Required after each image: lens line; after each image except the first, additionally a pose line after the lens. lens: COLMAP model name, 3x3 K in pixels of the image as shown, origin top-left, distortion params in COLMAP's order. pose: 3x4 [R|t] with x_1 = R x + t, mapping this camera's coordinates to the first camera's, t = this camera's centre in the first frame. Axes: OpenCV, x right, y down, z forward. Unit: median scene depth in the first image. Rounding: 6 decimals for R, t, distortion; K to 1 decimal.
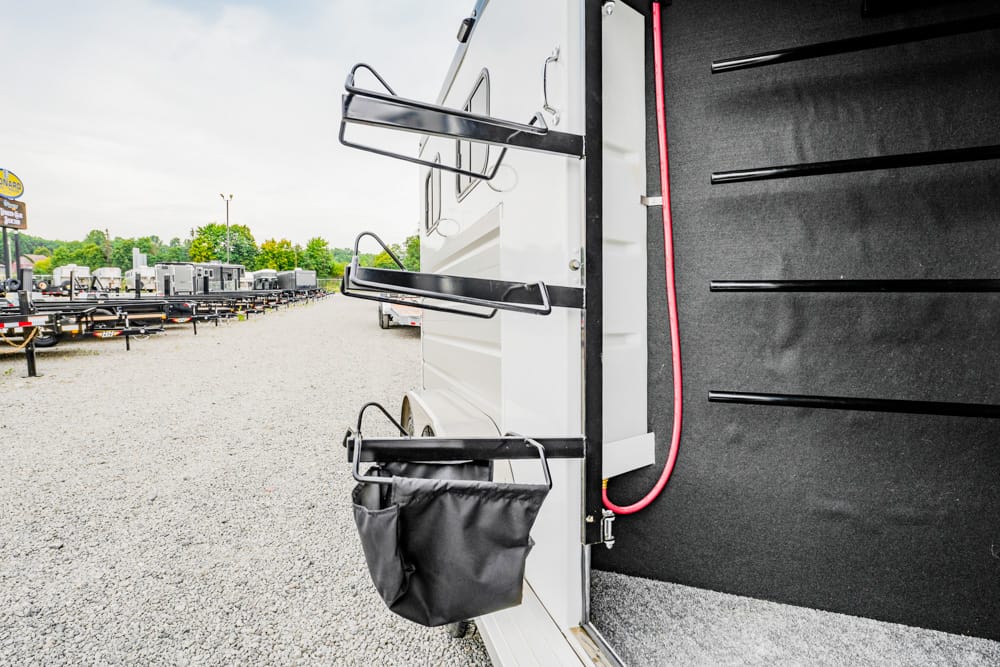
lens RADIAL K [[533.1, 0, 499.5], [0, 533.1, 332.6], [0, 0, 1]] dist [-0.005513, 0.000238]
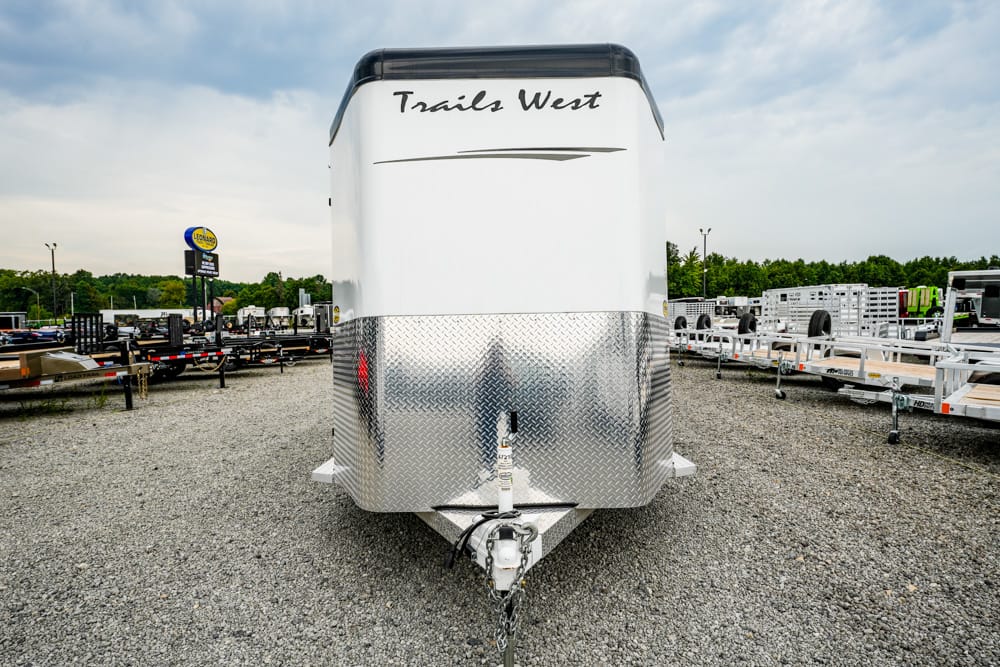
lens RADIAL K [[563.2, 0, 500.0], [0, 563.2, 333.5], [0, 0, 1]] dist [0.001246, 0.000445]
pose [[0.965796, -0.020551, -0.258488, 0.302281], [0.006434, 0.998447, -0.055340, 0.021478], [0.259224, 0.051784, 0.964428, -0.352527]]
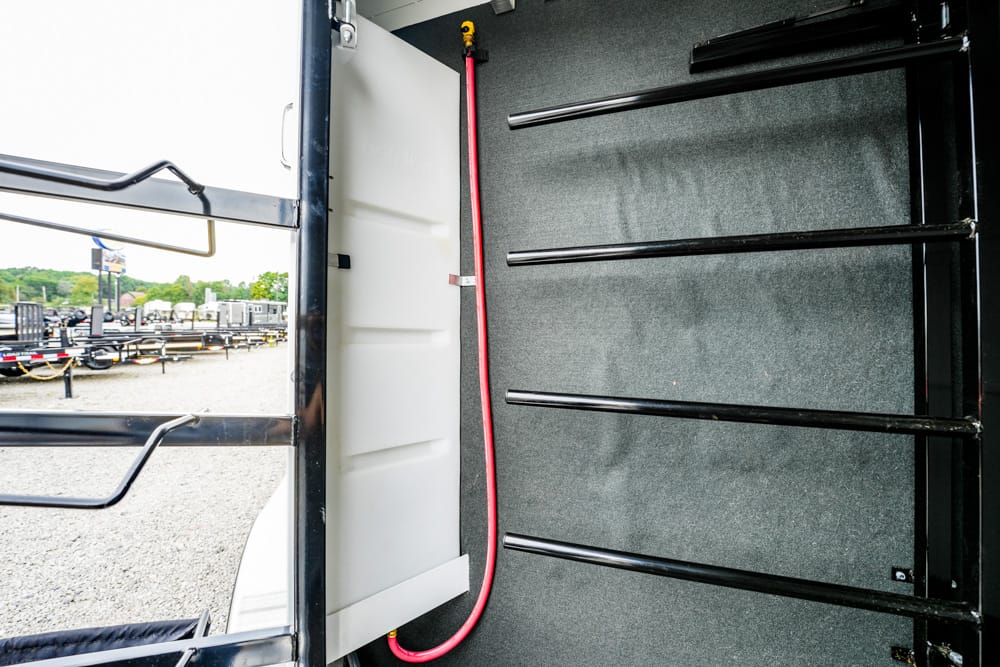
lens RADIAL K [[390.6, 0, 503.6], [0, 390.6, 335.0], [0, 0, 1]] dist [-0.028245, 0.000315]
pose [[0.998389, 0.011466, 0.055567, 0.066595], [-0.008709, 0.998731, -0.049610, -0.027586], [-0.056065, 0.049047, 0.997222, 0.080386]]
